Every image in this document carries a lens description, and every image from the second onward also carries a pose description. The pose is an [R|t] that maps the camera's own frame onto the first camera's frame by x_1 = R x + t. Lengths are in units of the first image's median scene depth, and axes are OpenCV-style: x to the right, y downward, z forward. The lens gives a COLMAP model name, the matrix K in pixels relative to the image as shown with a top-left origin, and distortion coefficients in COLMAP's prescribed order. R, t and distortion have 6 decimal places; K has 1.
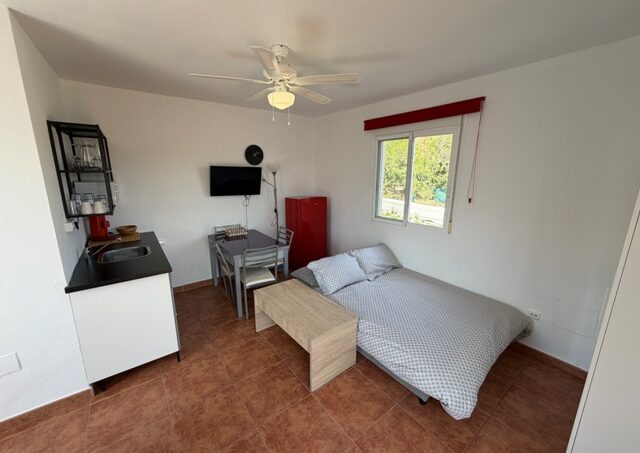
lens RADIAL K [[255.7, 0, 318.2], [0, 255.7, 226.6], [0, 0, 1]] dist [0.000244, 0.000011]
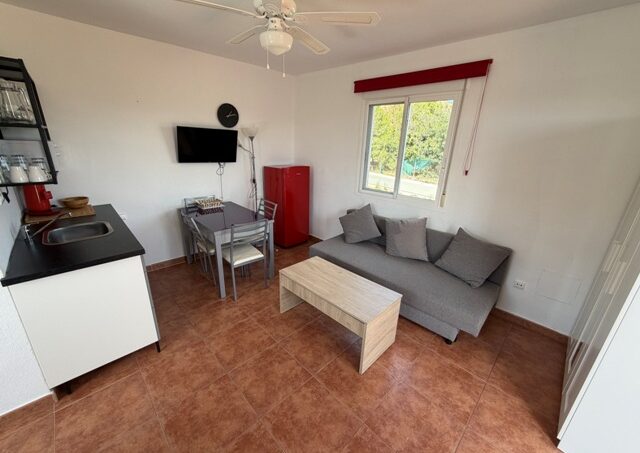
lens RADIAL K [[255.7, 0, 318.2], [0, 255.7, 226.6], [0, 0, 1]] dist [0.000244, 0.000011]
pose [[0.991638, -0.011054, 0.128579, -0.105955], [-0.003553, 0.993609, 0.112818, -0.006461], [-0.129004, -0.112332, 0.985261, 0.102536]]
